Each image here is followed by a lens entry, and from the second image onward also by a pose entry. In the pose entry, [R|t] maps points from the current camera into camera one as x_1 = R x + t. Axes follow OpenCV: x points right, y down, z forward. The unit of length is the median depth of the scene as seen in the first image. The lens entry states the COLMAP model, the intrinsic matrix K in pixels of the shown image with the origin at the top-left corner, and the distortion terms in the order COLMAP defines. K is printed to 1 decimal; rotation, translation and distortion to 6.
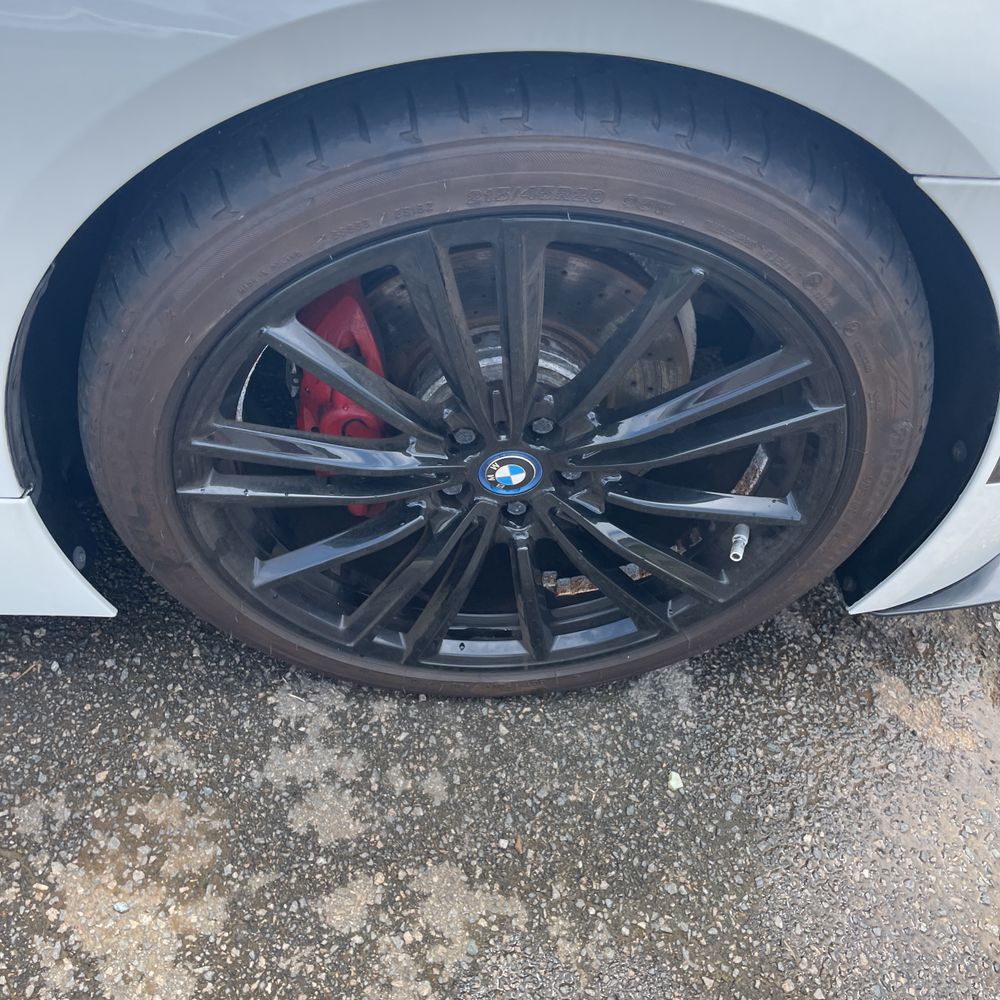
lens RADIAL K [[1005.9, 0, 491.0], [0, 1005.9, 487.6], [0, 0, 1]] dist [0.087658, -0.118018]
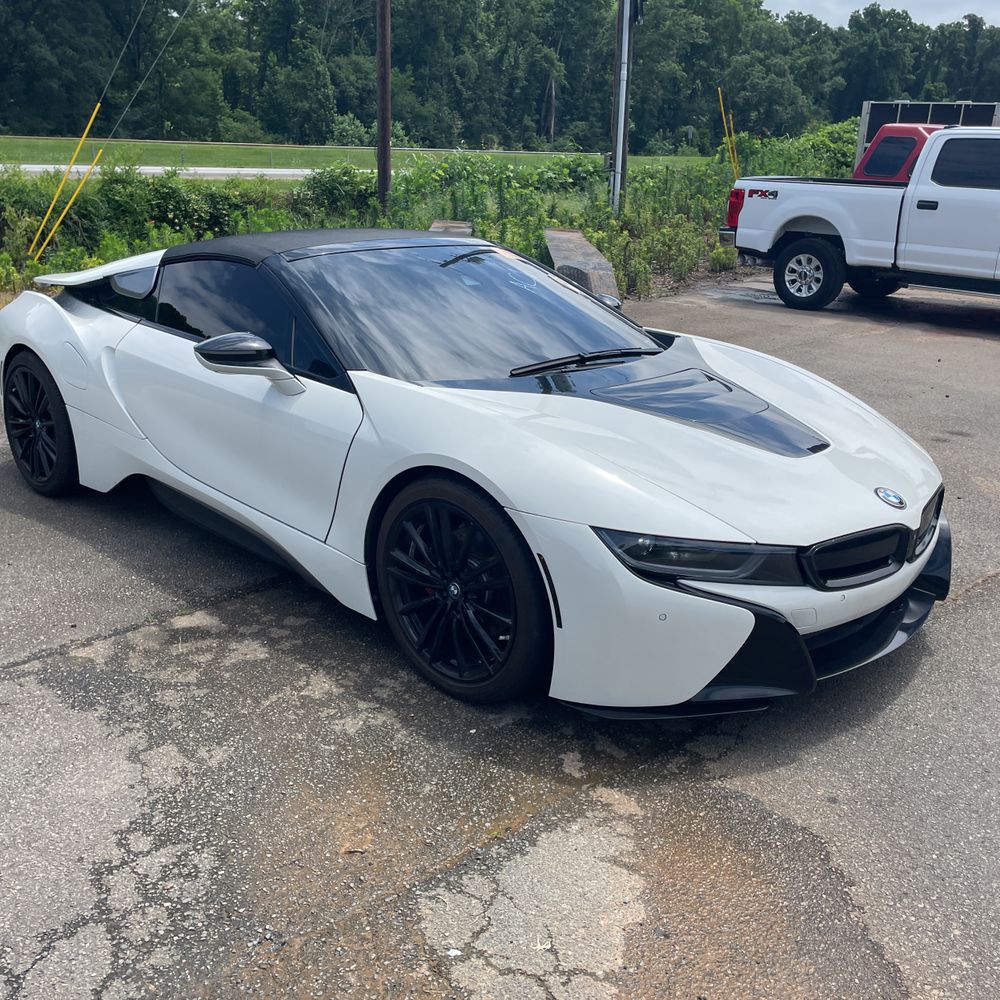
lens RADIAL K [[1005.9, 0, 491.0], [0, 1005.9, 487.6], [0, 0, 1]] dist [0.087658, -0.118018]
pose [[0.677370, 0.121601, -0.725522, 2.298866], [-0.514655, 0.783039, -0.349256, 0.763907], [0.525642, 0.609969, 0.592990, -1.071193]]
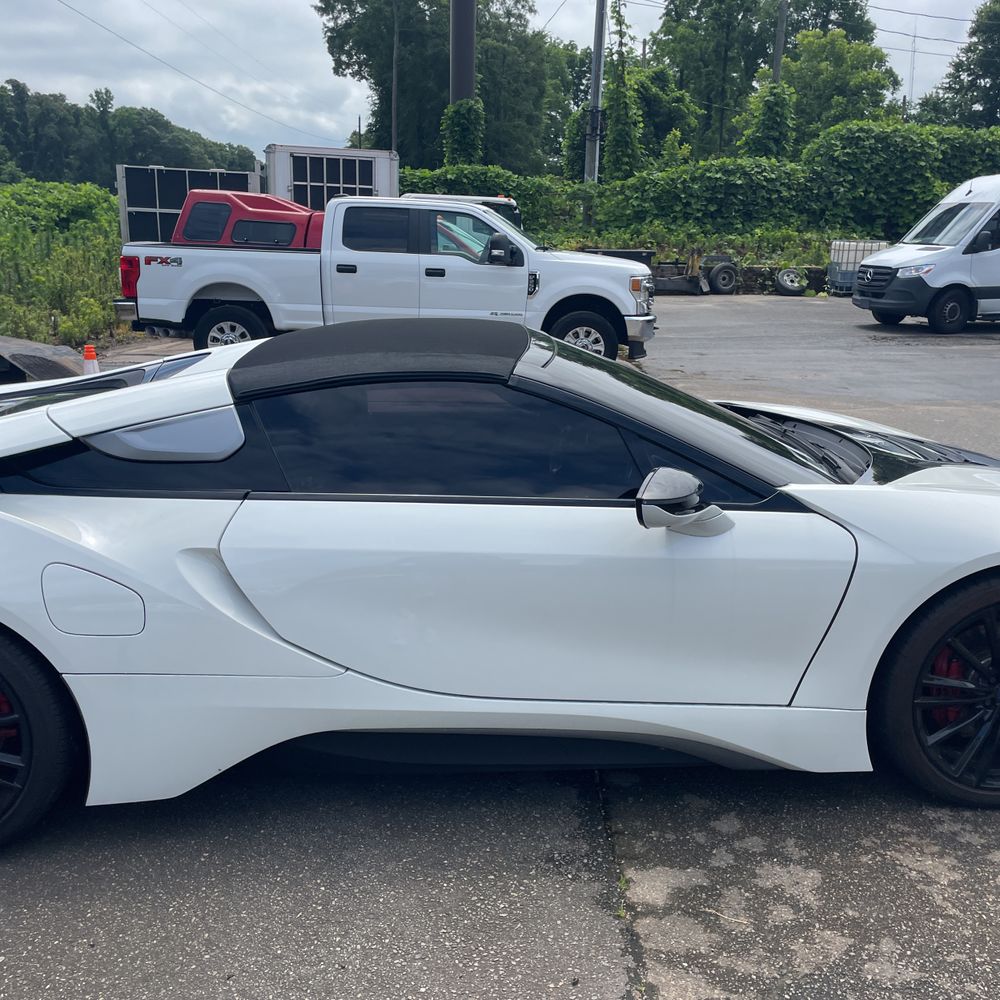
lens RADIAL K [[1003.0, 0, 513.7], [0, 1003.0, 502.9], [0, 0, 1]] dist [0.098963, -0.130899]
pose [[0.993554, -0.113274, -0.004490, -1.283824], [0.090853, 0.819332, -0.566075, 1.042726], [0.067800, 0.562018, 0.824341, -1.851092]]
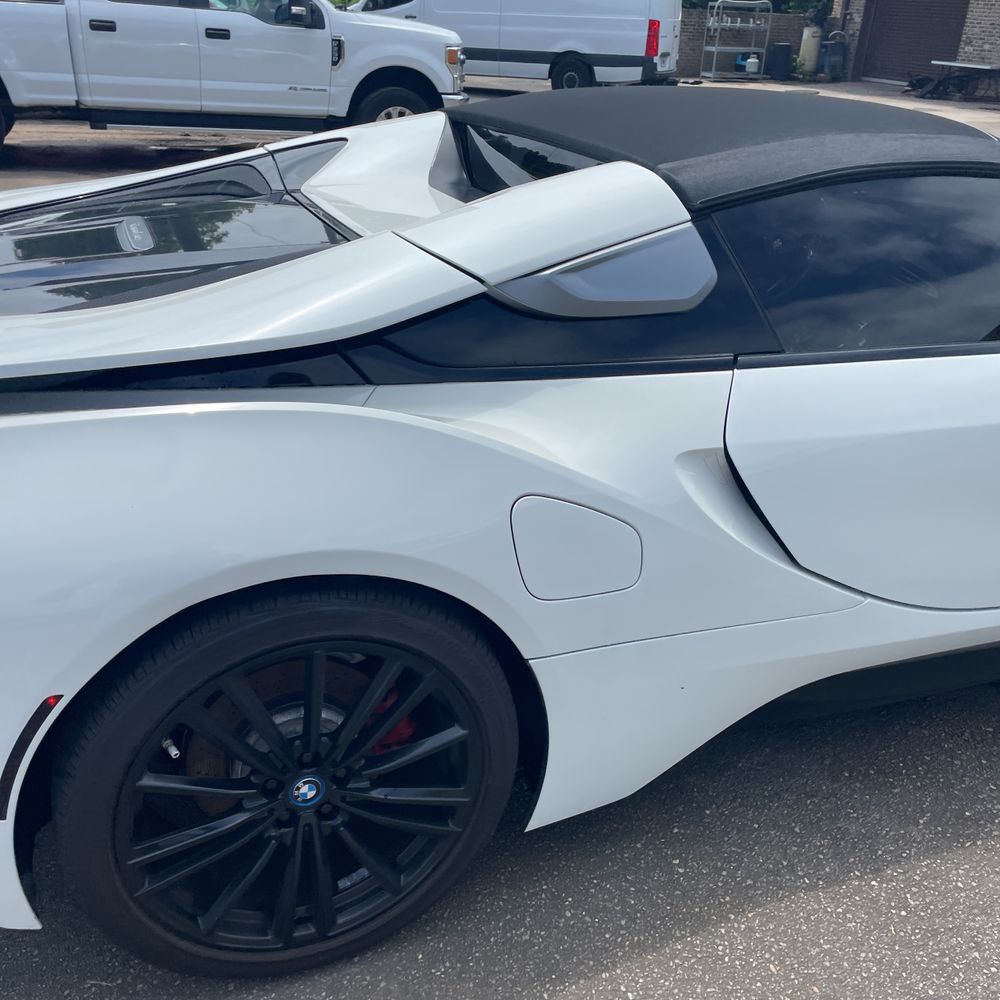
lens RADIAL K [[1005.9, 0, 491.0], [0, 1005.9, 487.6], [0, 0, 1]] dist [0.087658, -0.118018]
pose [[0.943346, -0.208533, 0.258094, -2.910674], [0.292655, 0.889467, -0.351000, 0.143955], [-0.156371, 0.406647, 0.900104, -1.153771]]
